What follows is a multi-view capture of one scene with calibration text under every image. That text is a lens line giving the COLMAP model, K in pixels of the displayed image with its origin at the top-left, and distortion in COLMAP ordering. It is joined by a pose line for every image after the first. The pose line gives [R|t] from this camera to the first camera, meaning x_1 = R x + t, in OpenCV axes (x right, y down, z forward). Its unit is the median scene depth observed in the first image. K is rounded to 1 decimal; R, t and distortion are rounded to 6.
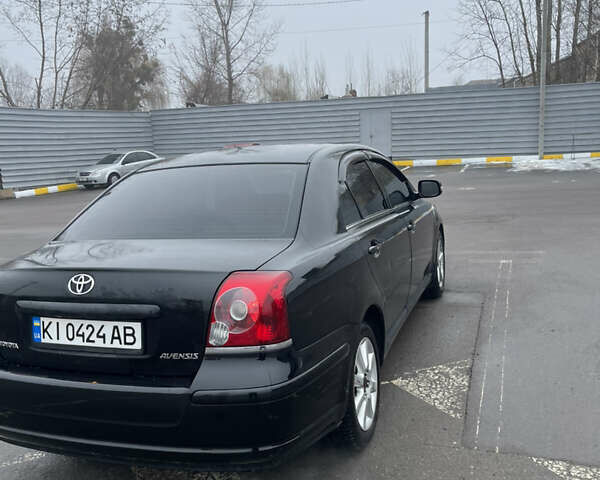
lens RADIAL K [[590.2, 0, 299.7], [0, 590.2, 238.0], [0, 0, 1]] dist [0.035061, 0.000000]
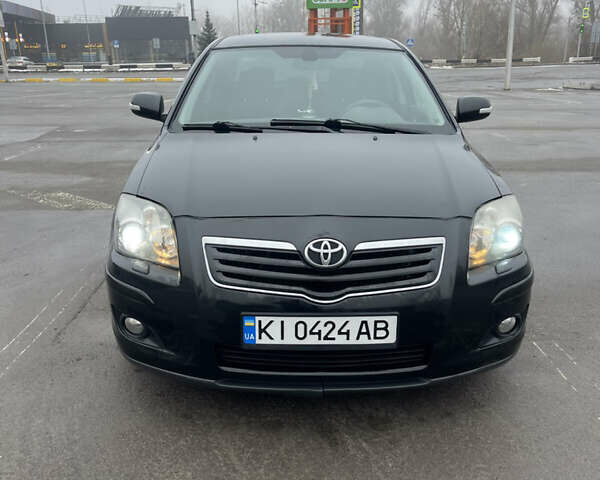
lens RADIAL K [[590.2, 0, 296.7], [0, 590.2, 245.7], [0, 0, 1]] dist [0.035061, 0.000000]
pose [[0.935777, -0.090973, 0.340655, -0.666717], [0.000531, 0.966504, 0.256649, -0.176790], [-0.352592, -0.239986, 0.904481, 0.261541]]
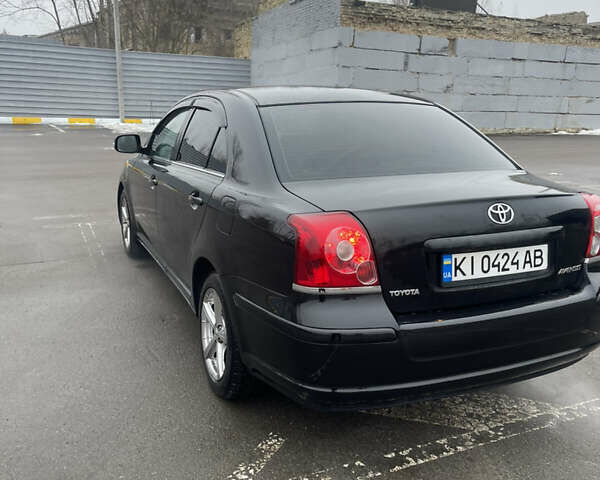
lens RADIAL K [[590.2, 0, 300.6], [0, 590.2, 237.1], [0, 0, 1]] dist [0.035061, 0.000000]
pose [[0.717213, -0.088514, 0.691210, -1.264752], [0.049403, 0.995863, 0.076266, 0.024976], [-0.695101, -0.020551, 0.718619, 0.511399]]
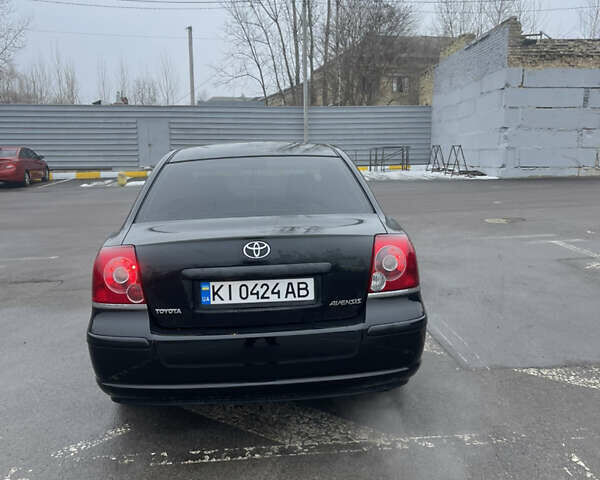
lens RADIAL K [[590.2, 0, 299.6], [0, 590.2, 234.7], [0, 0, 1]] dist [0.035061, 0.000000]
pose [[0.914190, -0.026048, 0.404447, -0.746621], [0.036304, 0.999184, -0.017709, 0.070540], [-0.403656, 0.030872, 0.914390, -0.102191]]
